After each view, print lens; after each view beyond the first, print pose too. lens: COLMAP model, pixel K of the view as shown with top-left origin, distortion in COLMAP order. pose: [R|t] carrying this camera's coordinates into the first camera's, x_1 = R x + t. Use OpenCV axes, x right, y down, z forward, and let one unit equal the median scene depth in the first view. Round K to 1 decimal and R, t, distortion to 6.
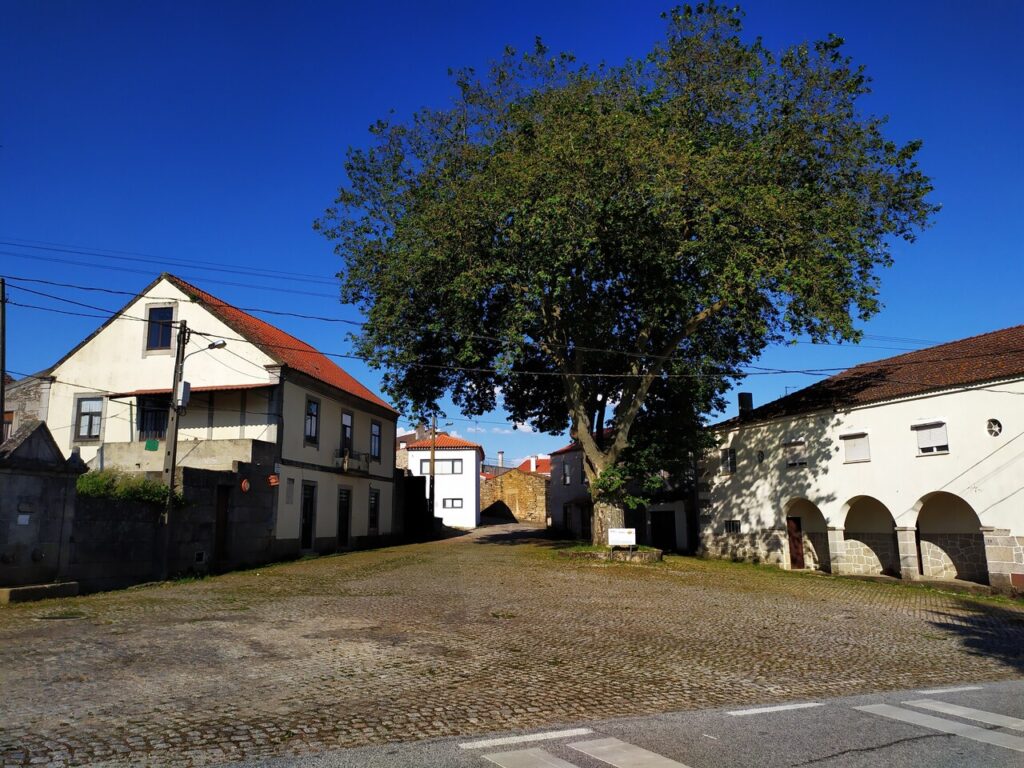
lens RADIAL K [[770.7, 0, 509.7], [0, 770.7, 385.2], [0, 0, 1]] dist [0.016035, 0.004476]
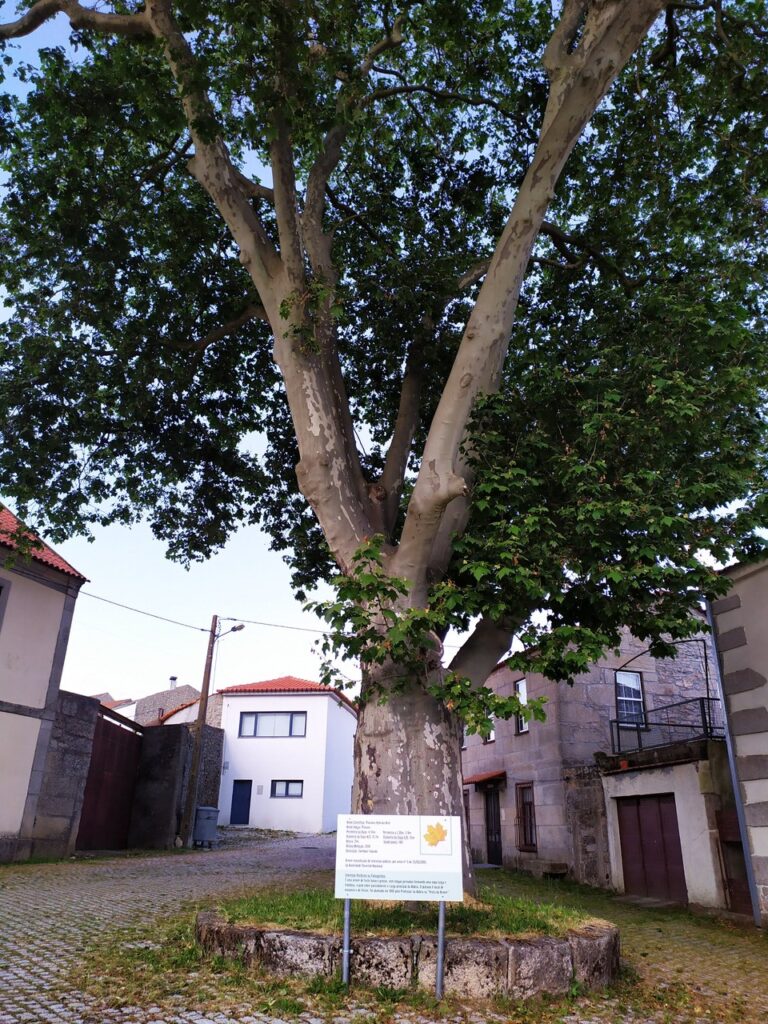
lens RADIAL K [[770.7, 0, 387.1], [0, 770.7, 509.0], [0, 0, 1]] dist [0.016035, 0.004476]
pose [[0.990329, -0.031320, -0.135157, 0.171548], [0.000316, 0.974693, -0.223548, 0.150087], [0.138738, 0.221343, 0.965277, 0.768438]]
